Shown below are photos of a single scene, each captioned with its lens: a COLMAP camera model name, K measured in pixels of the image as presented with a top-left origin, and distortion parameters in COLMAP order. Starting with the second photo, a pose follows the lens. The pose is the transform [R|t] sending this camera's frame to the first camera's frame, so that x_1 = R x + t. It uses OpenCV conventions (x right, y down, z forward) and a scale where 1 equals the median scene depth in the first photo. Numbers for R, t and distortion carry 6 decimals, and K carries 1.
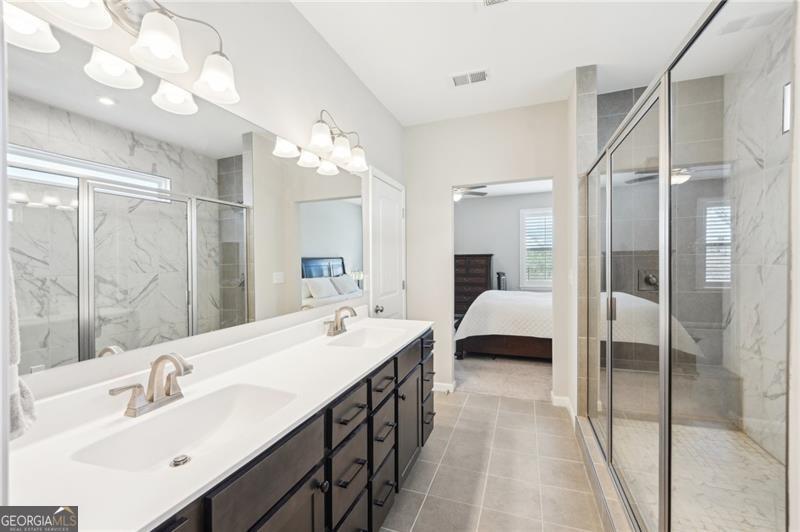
lens RADIAL K [[330.5, 0, 397.4], [0, 330.5, 262.4], [0, 0, 1]] dist [0.011498, -0.000218]
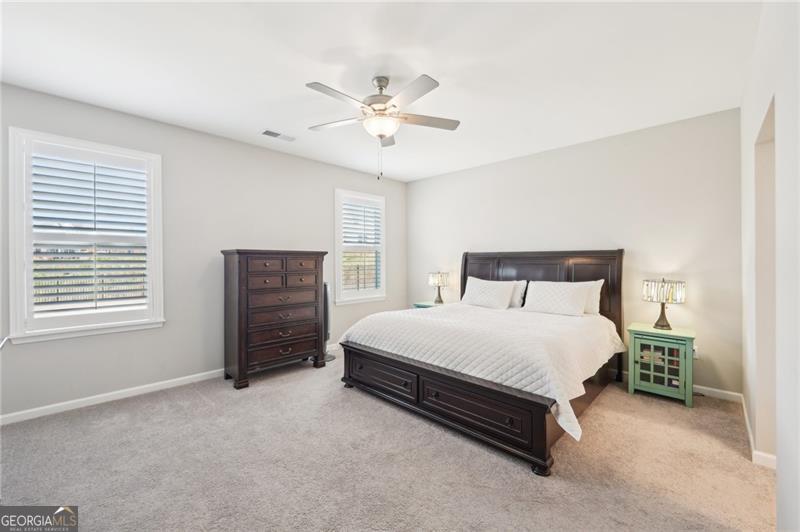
lens RADIAL K [[330.5, 0, 397.4], [0, 330.5, 262.4], [0, 0, 1]] dist [0.011498, -0.000218]
pose [[0.400592, 0.003206, 0.916251, -0.209722], [-0.002610, 0.999994, -0.002358, -0.004719], [-0.916253, -0.001447, 0.400598, 0.632199]]
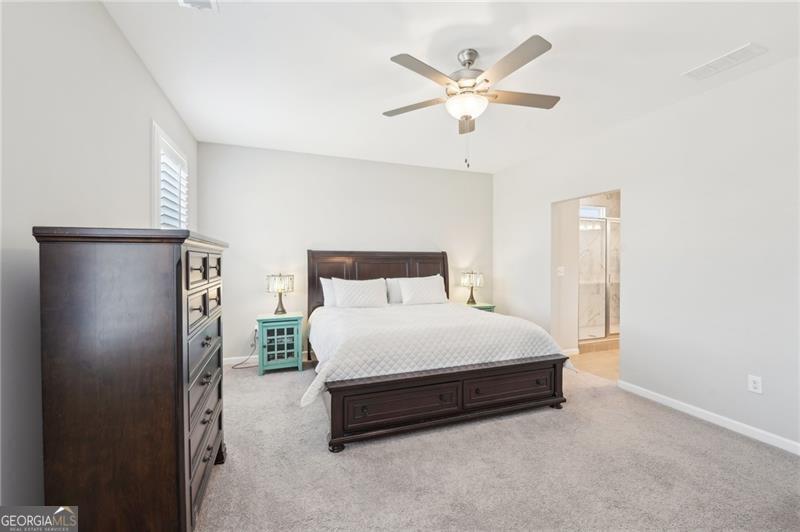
lens RADIAL K [[326.1, 0, 400.0], [0, 326.1, 266.0], [0, 0, 1]] dist [0.012651, -0.000021]
pose [[-0.657005, -0.010062, 0.753819, -0.069992], [0.003938, 0.999851, 0.016779, -0.008658], [-0.753876, 0.013992, -0.656867, 1.066548]]
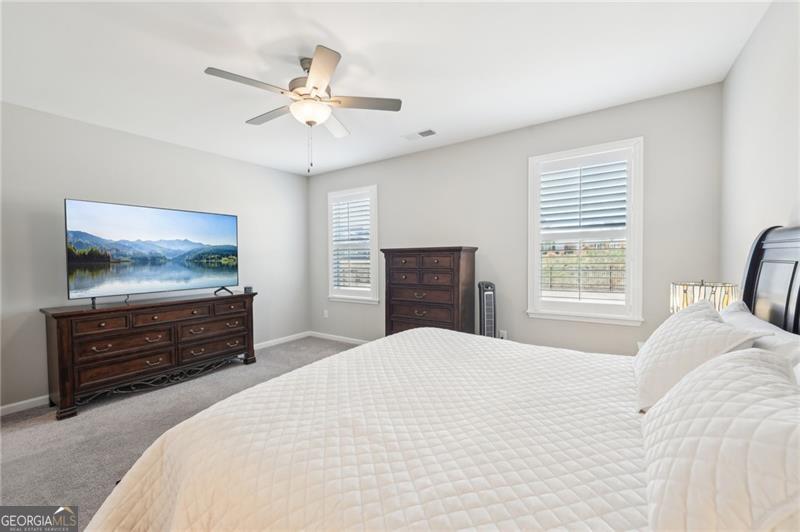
lens RADIAL K [[330.5, 0, 397.4], [0, 330.5, 262.4], [0, 0, 1]] dist [0.011498, -0.000218]
pose [[0.971345, -0.001037, -0.237673, 0.306432], [0.004209, 0.999909, 0.012838, -0.008159], [0.237638, -0.013471, 0.971260, 0.482061]]
